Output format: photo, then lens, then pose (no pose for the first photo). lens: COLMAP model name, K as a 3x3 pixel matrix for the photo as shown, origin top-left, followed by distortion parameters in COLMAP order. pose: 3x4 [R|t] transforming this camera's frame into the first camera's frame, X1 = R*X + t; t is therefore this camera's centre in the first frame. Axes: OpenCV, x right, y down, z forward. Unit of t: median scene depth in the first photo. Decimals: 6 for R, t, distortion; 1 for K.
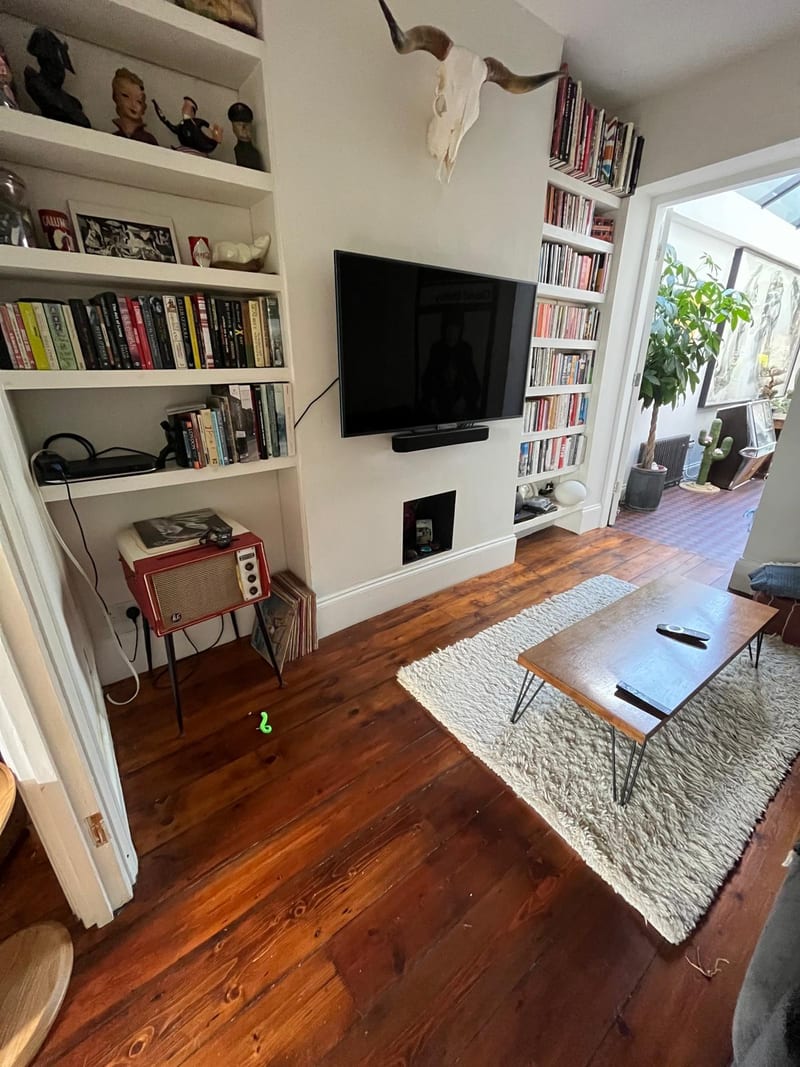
lens RADIAL K [[432.7, 0, 400.0], [0, 432.7, 533.5], [0, 0, 1]] dist [-0.000549, -0.000098]
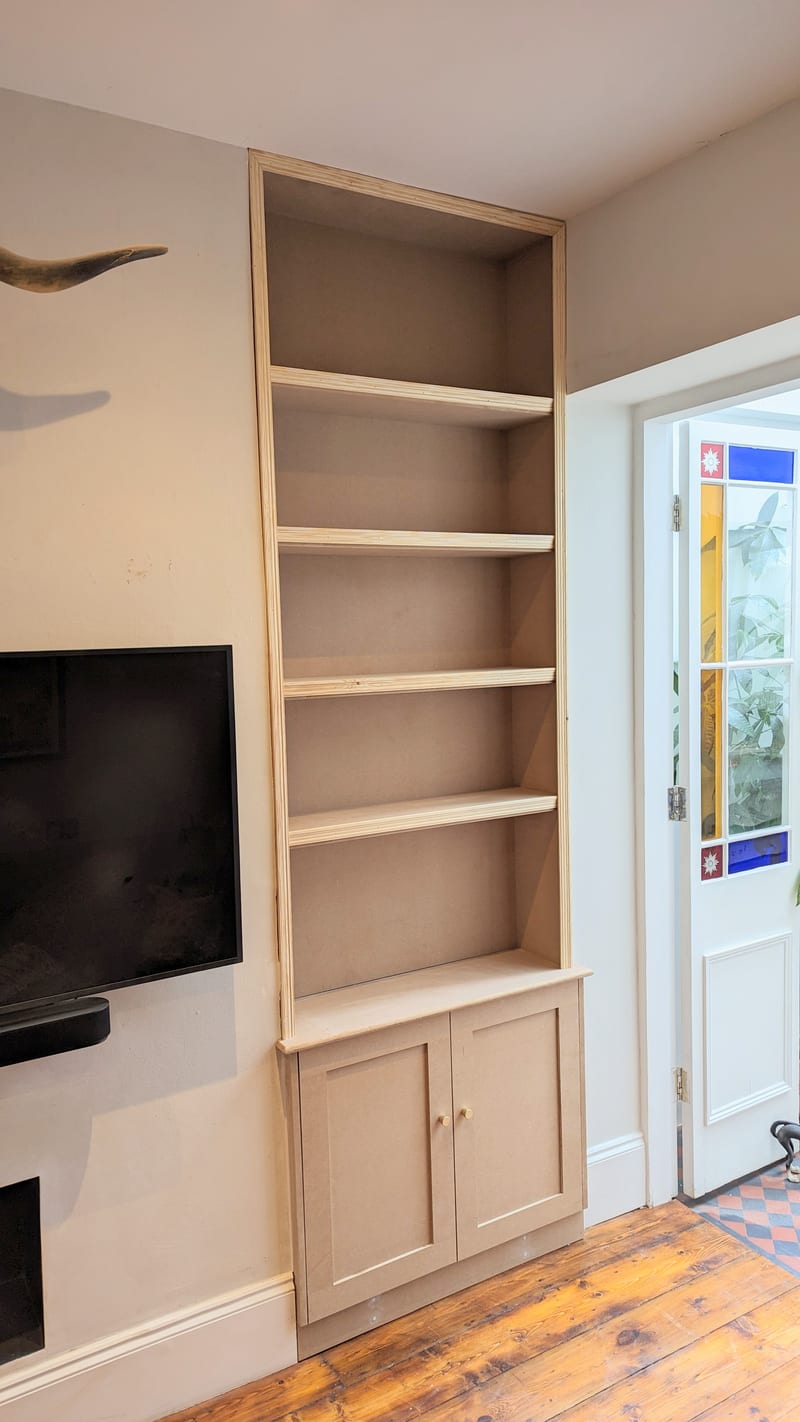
lens RADIAL K [[1009.6, 0, 401.6], [0, 1009.6, 726.0], [0, 0, 1]] dist [0.067242, -0.052141]
pose [[0.995423, -0.020516, -0.093336, 0.408050], [-0.006714, 0.959257, -0.282454, -0.174623], [0.095328, 0.281788, 0.954729, 0.100273]]
